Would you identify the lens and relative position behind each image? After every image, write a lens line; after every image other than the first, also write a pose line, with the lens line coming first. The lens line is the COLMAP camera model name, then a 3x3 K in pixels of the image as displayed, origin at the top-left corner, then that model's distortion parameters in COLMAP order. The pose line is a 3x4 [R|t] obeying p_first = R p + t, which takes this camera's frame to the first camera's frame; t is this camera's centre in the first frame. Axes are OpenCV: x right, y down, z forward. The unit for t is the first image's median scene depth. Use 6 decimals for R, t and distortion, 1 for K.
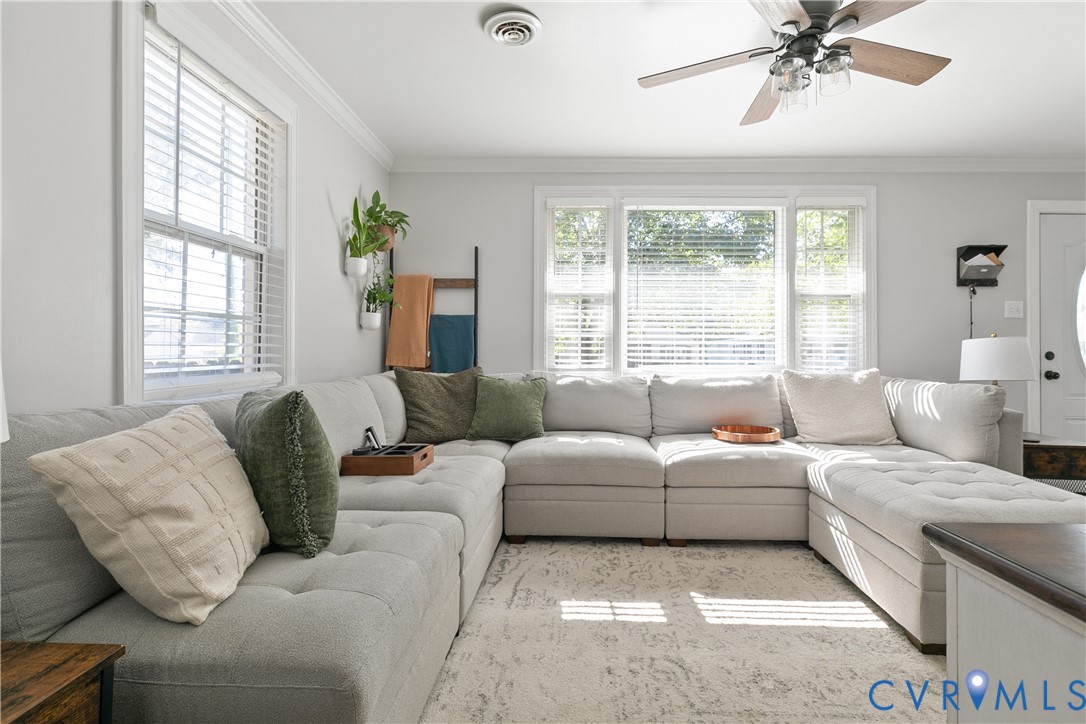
lens RADIAL K [[495.9, 0, 561.7], [0, 495.9, 348.3], [0, 0, 1]] dist [0.011733, -0.003698]
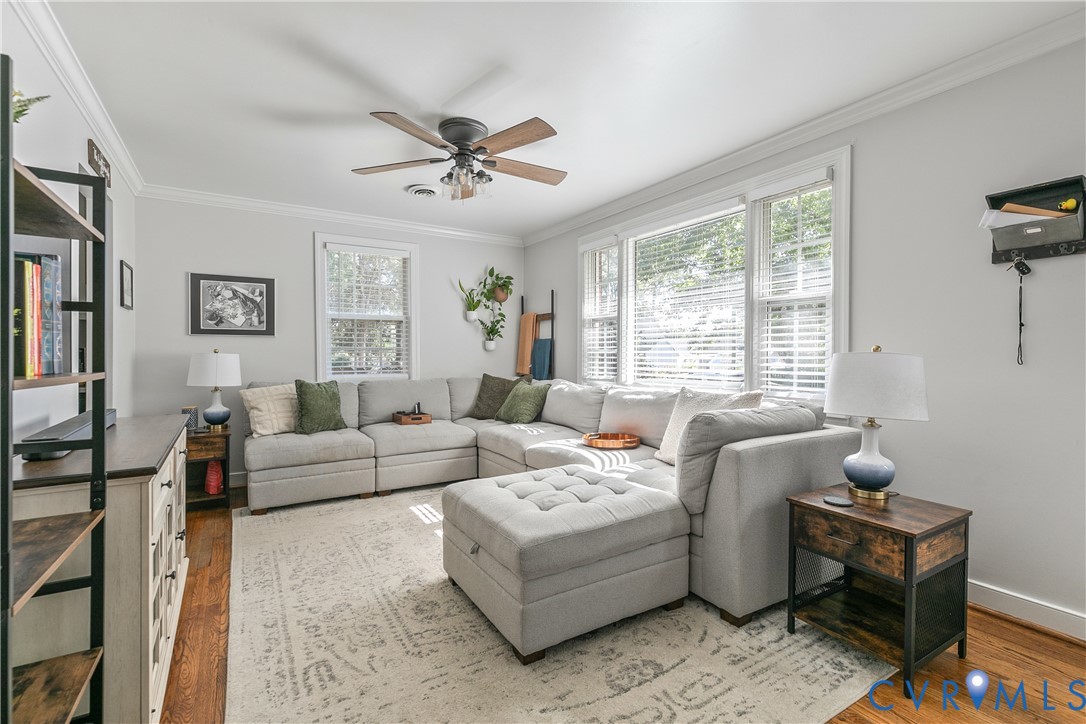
lens RADIAL K [[495.9, 0, 548.7], [0, 495.9, 361.1], [0, 0, 1]] dist [0.011733, -0.003698]
pose [[0.545783, 0.005296, -0.837909, 1.126440], [0.007037, 0.999916, 0.010904, -0.019624], [0.837897, -0.011847, 0.545700, 0.248351]]
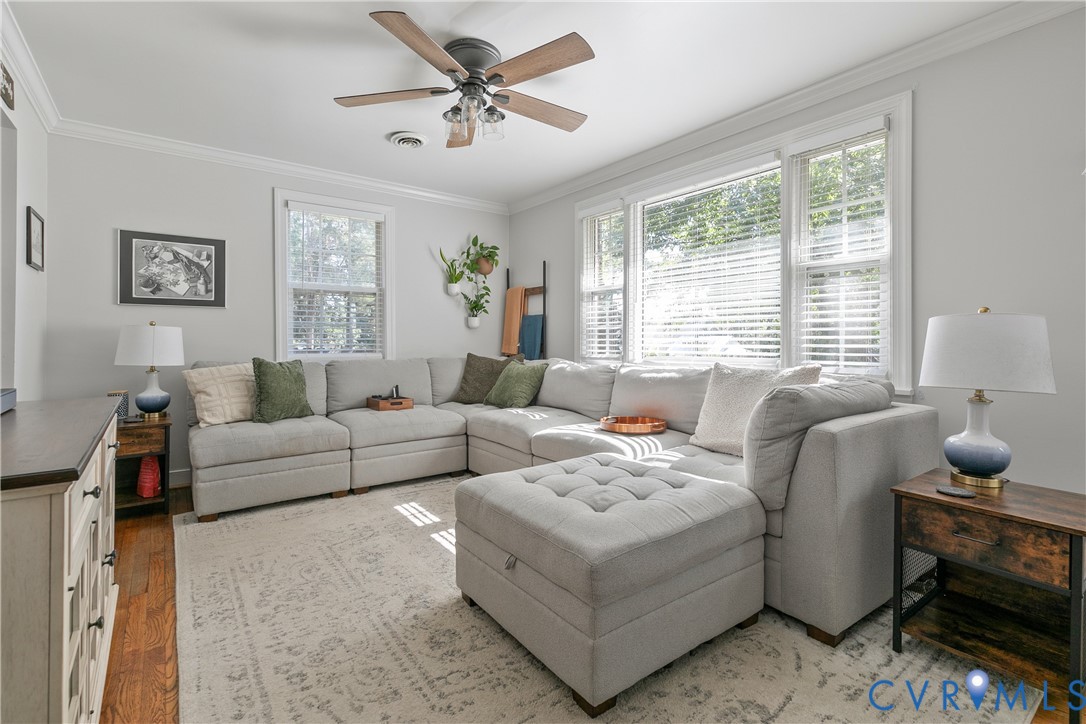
lens RADIAL K [[495.9, 0, 544.8], [0, 495.9, 343.9], [0, 0, 1]] dist [0.011733, -0.003698]
pose [[0.618214, -0.001468, -0.786008, 0.952452], [0.006409, 0.999974, 0.003173, 0.005809], [0.785983, -0.006999, 0.618208, 0.231795]]
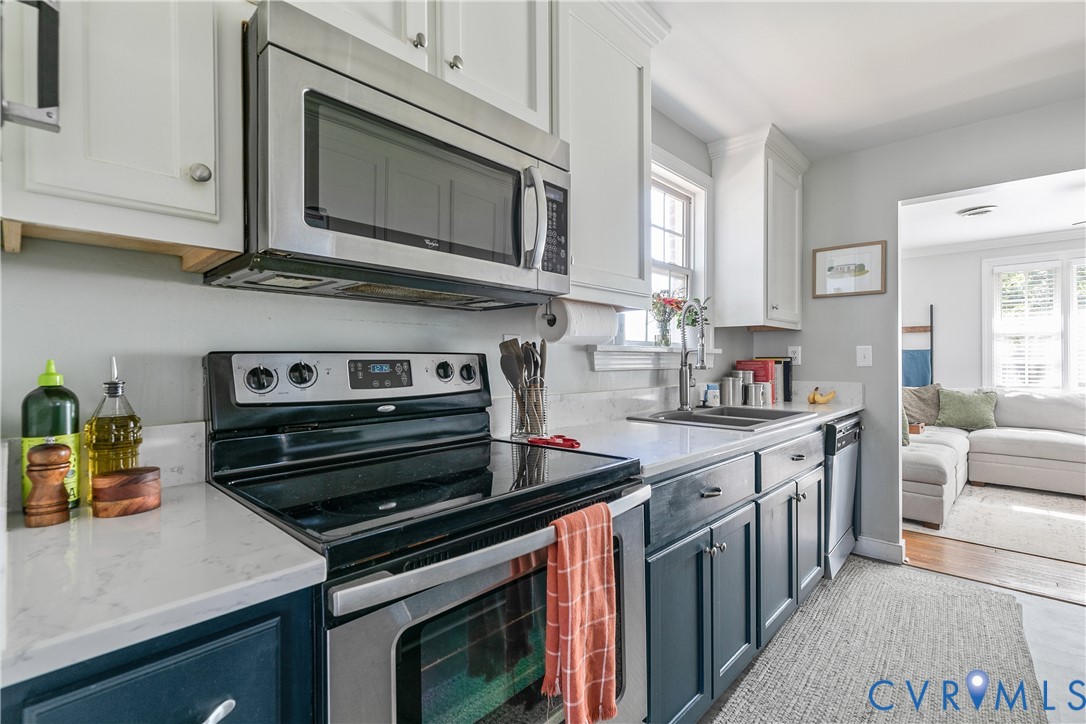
lens RADIAL K [[495.9, 0, 532.9], [0, 495.9, 356.3], [0, 0, 1]] dist [0.011733, -0.003698]
pose [[0.738791, -0.007853, -0.673889, -0.048915], [0.014533, 0.999885, 0.004281, -0.079398], [0.673778, -0.012956, 0.738820, -1.123982]]
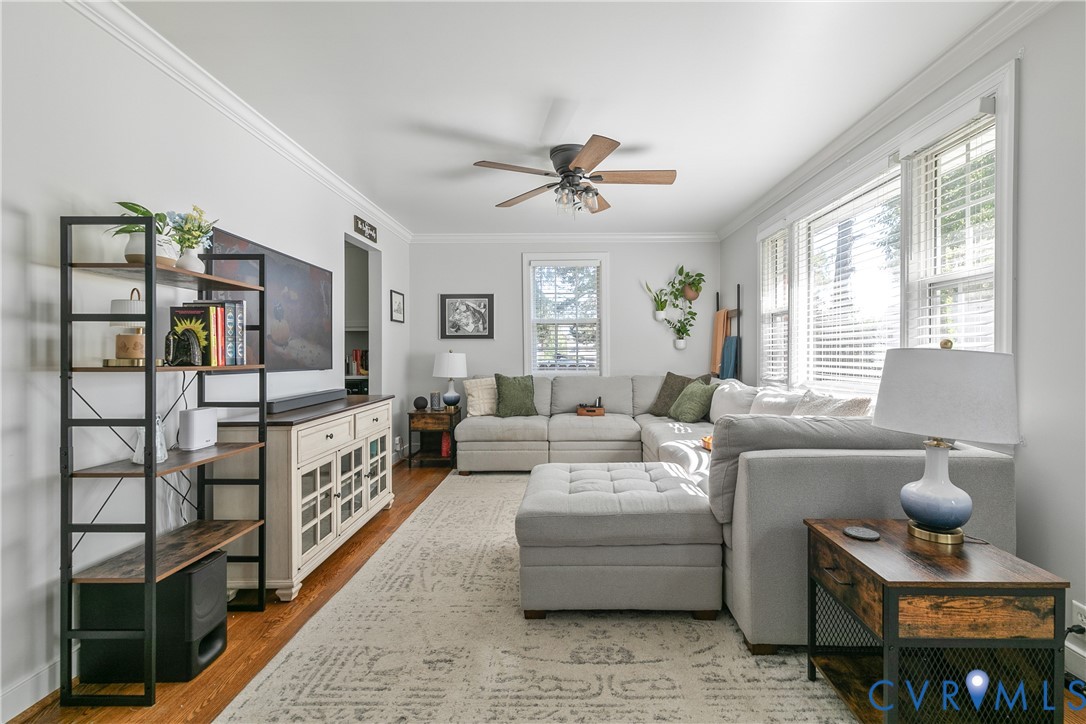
lens RADIAL K [[495.9, 0, 562.8], [0, 495.9, 360.9], [0, 0, 1]] dist [0.011733, -0.003698]
pose [[0.010974, 0.008435, -0.999904, 1.298039], [0.007528, 0.999935, 0.008518, -0.015965], [0.999911, -0.007620, 0.010910, 0.575217]]
